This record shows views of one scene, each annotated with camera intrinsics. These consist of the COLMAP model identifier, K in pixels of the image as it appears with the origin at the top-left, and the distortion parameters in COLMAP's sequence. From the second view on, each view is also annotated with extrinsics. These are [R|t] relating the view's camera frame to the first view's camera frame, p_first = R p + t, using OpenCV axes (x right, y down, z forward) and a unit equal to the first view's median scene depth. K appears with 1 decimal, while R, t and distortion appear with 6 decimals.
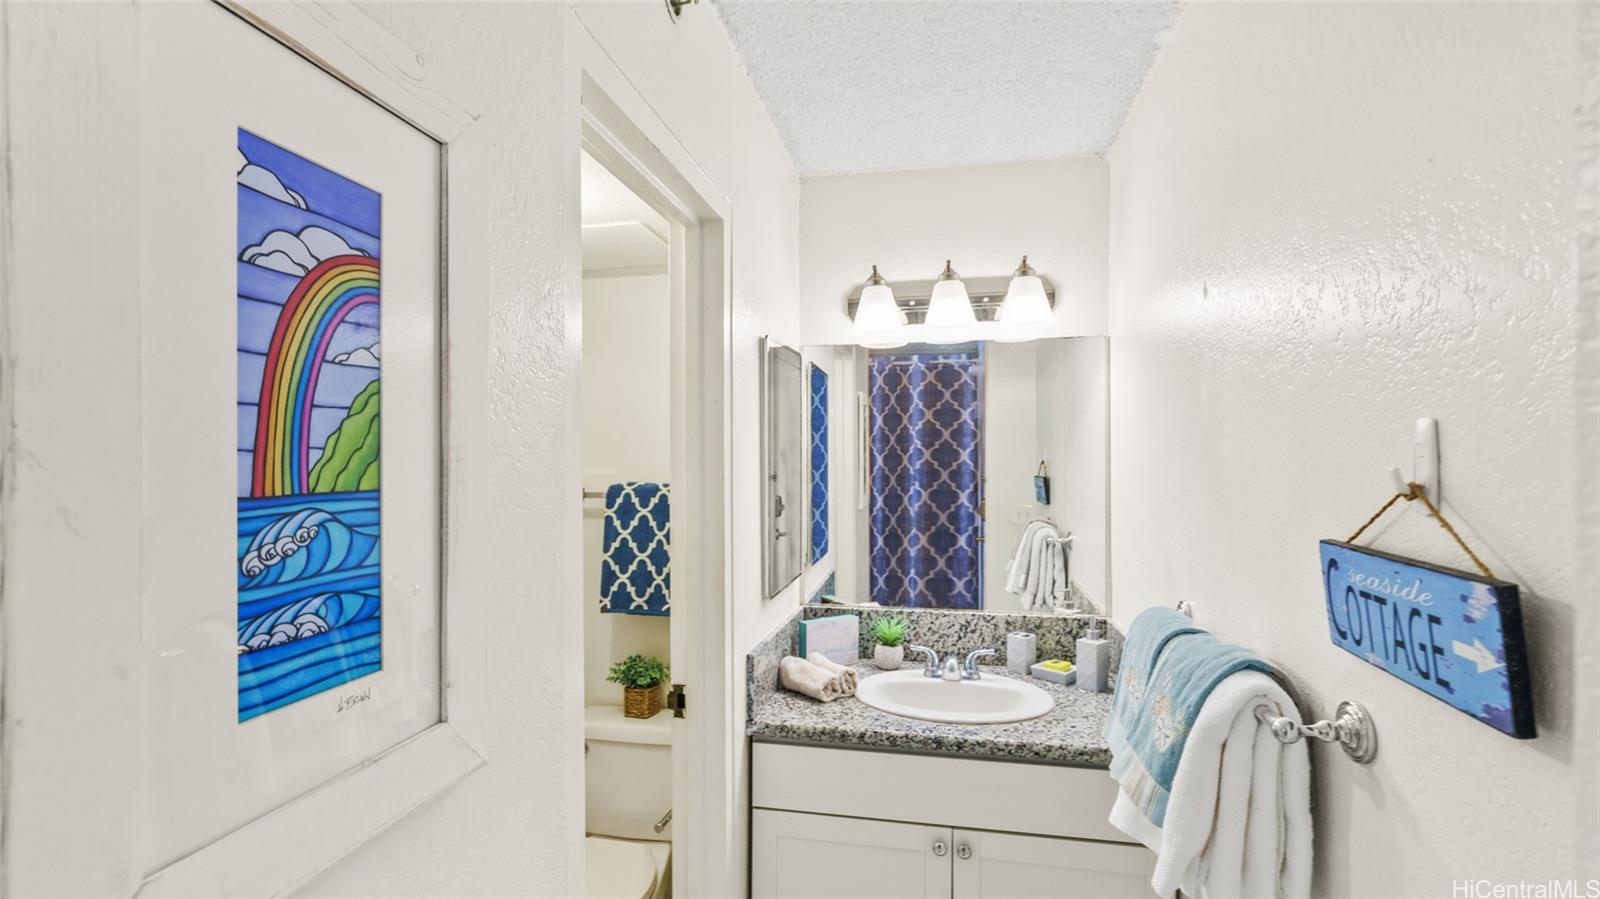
lens RADIAL K [[727.5, 0, 800.8], [0, 727.5, 448.5], [0, 0, 1]] dist [-0.000071, 0.000176]
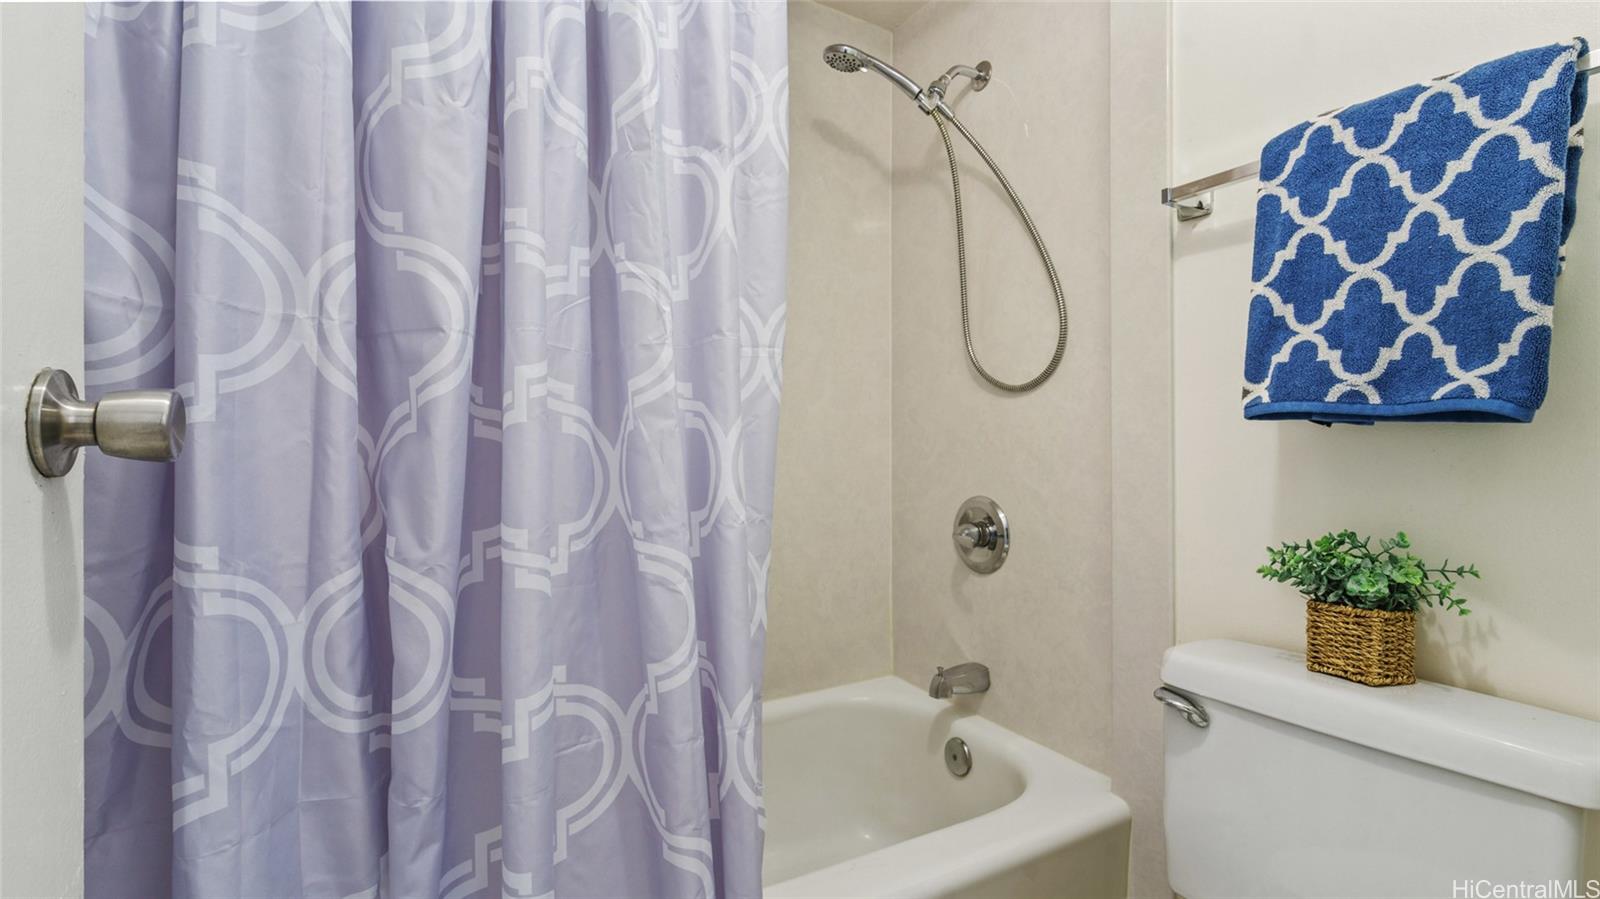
lens RADIAL K [[727.5, 0, 803.2], [0, 727.5, 445.0], [0, 0, 1]] dist [-0.000071, 0.000176]
pose [[0.668993, 0.007408, -0.743232, -0.128120], [-0.002508, 0.999967, 0.007709, 0.239477], [0.743265, -0.003293, 0.668989, 0.511677]]
